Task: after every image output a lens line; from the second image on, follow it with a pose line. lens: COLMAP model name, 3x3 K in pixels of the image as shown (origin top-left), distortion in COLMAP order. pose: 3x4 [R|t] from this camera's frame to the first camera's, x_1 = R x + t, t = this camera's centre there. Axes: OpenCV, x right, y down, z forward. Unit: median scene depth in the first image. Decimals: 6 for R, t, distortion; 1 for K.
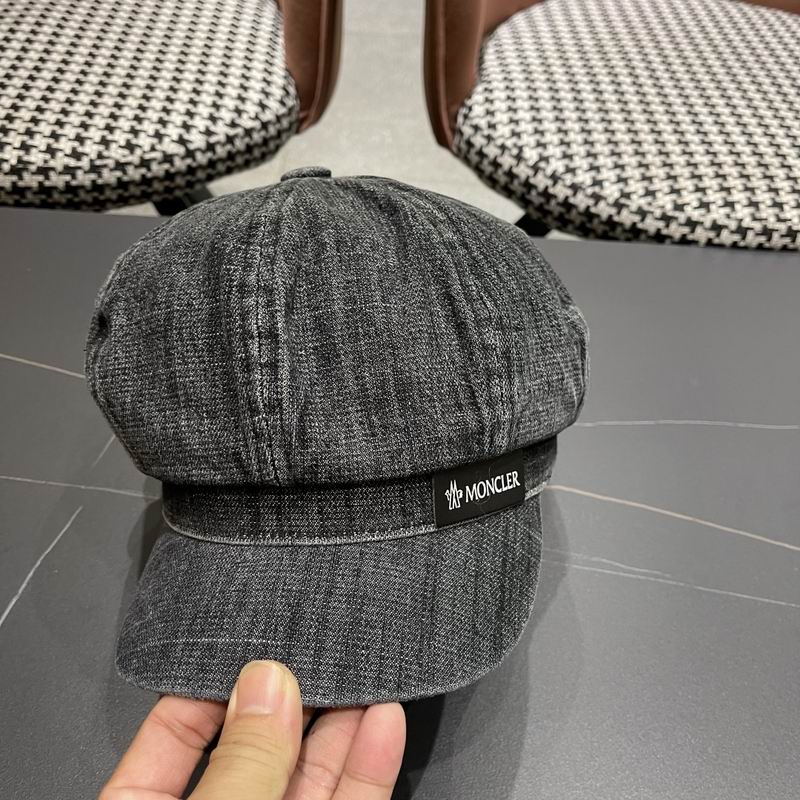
lens RADIAL K [[830.5, 0, 401.7], [0, 830.5, 402.2], [0, 0, 1]] dist [0.010910, 0.000000]
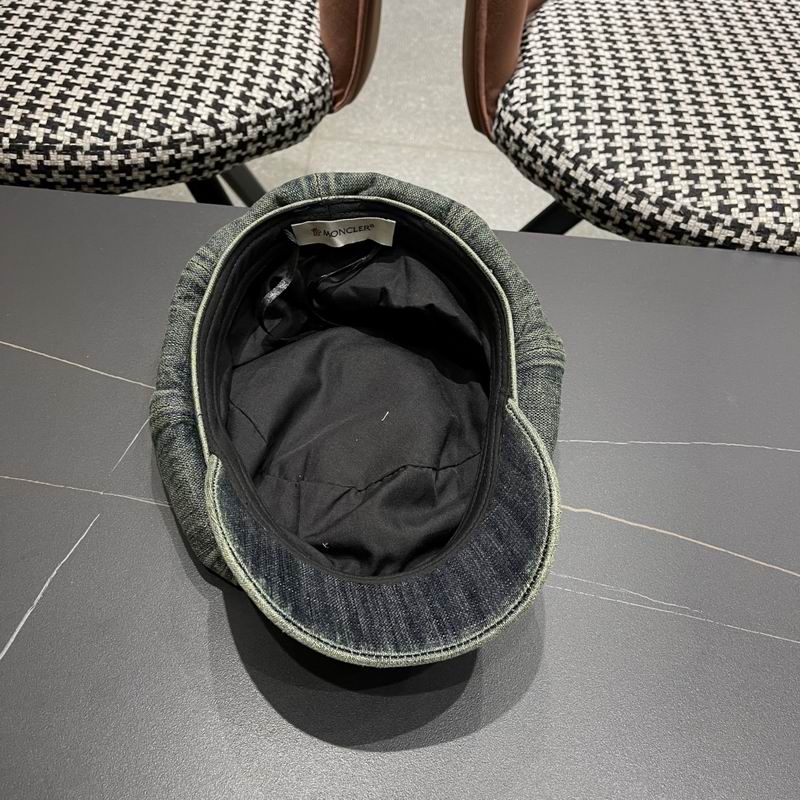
lens RADIAL K [[830.5, 0, 404.8], [0, 830.5, 396.5], [0, 0, 1]] dist [0.010910, 0.000000]
pose [[0.998986, 0.037727, -0.024574, -0.003400], [-0.036554, 0.998246, 0.046564, -0.046866], [0.026287, -0.045619, 0.998613, 0.021326]]
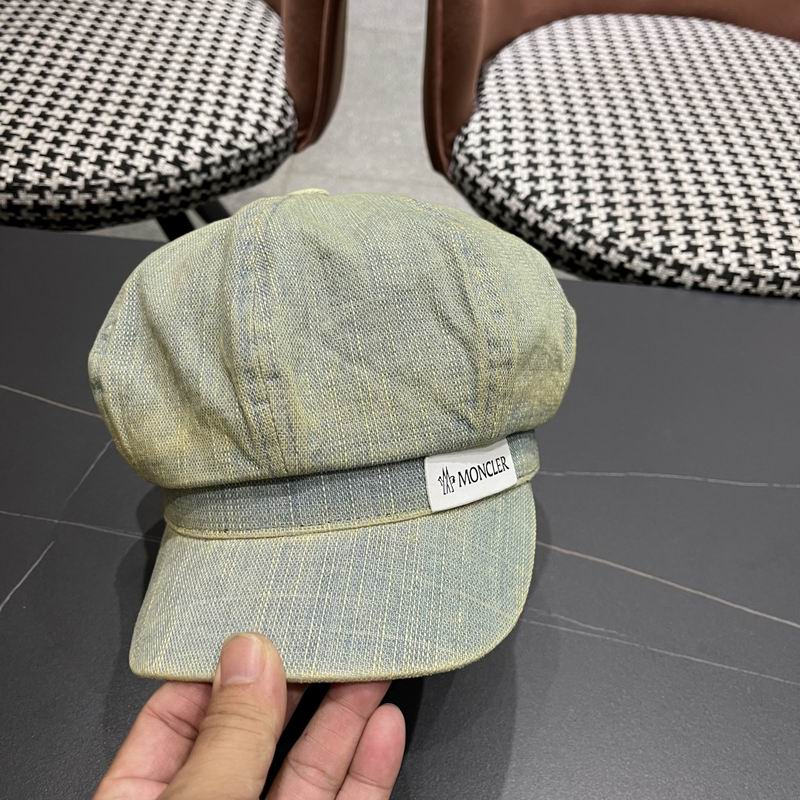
lens RADIAL K [[830.5, 0, 397.3], [0, 830.5, 402.8], [0, 0, 1]] dist [0.010910, 0.000000]
pose [[0.999029, 0.040524, -0.017296, 0.032102], [-0.040163, 0.998978, 0.020735, -0.054515], [0.018119, -0.020020, 0.999635, -0.009696]]
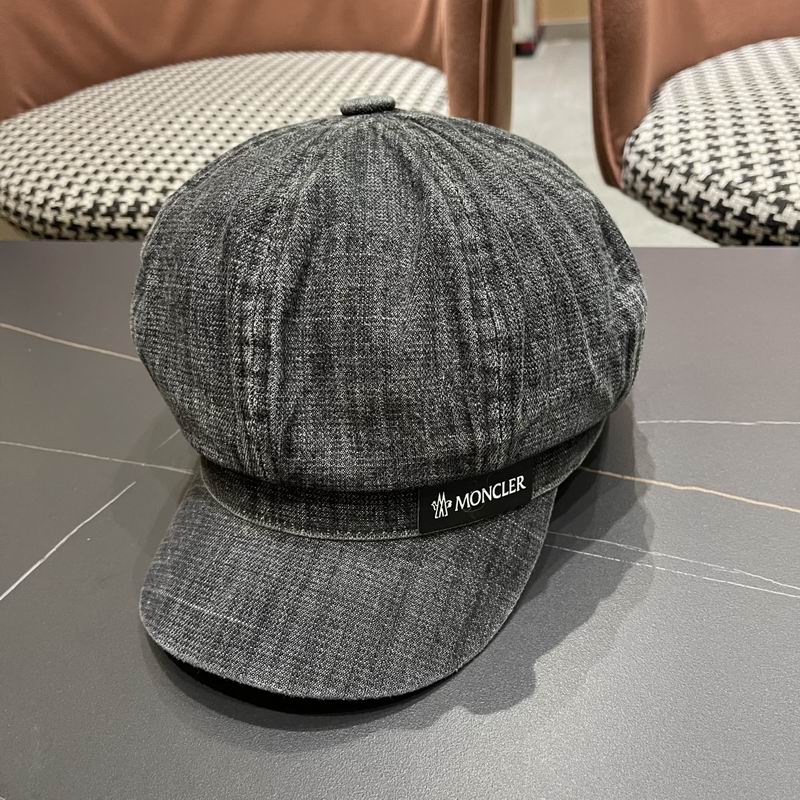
lens RADIAL K [[830.5, 0, 406.7], [0, 830.5, 406.1], [0, 0, 1]] dist [0.010910, 0.000000]
pose [[0.960729, 0.003375, -0.277466, 0.100766], [-0.055189, 0.982274, -0.179145, 0.124510], [0.271943, 0.187423, 0.943885, 0.131750]]
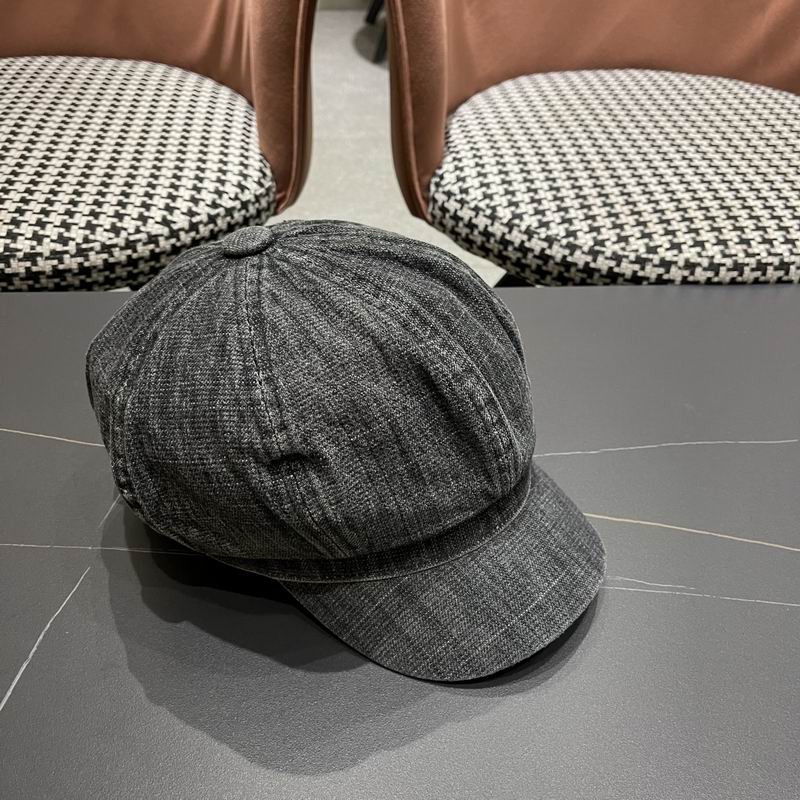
lens RADIAL K [[830.5, 0, 402.5], [0, 830.5, 407.1], [0, 0, 1]] dist [0.010910, 0.000000]
pose [[0.996633, -0.072972, 0.037382, -0.028348], [0.076869, 0.990223, -0.116405, 0.053733], [-0.028522, 0.118886, 0.992498, 0.001684]]
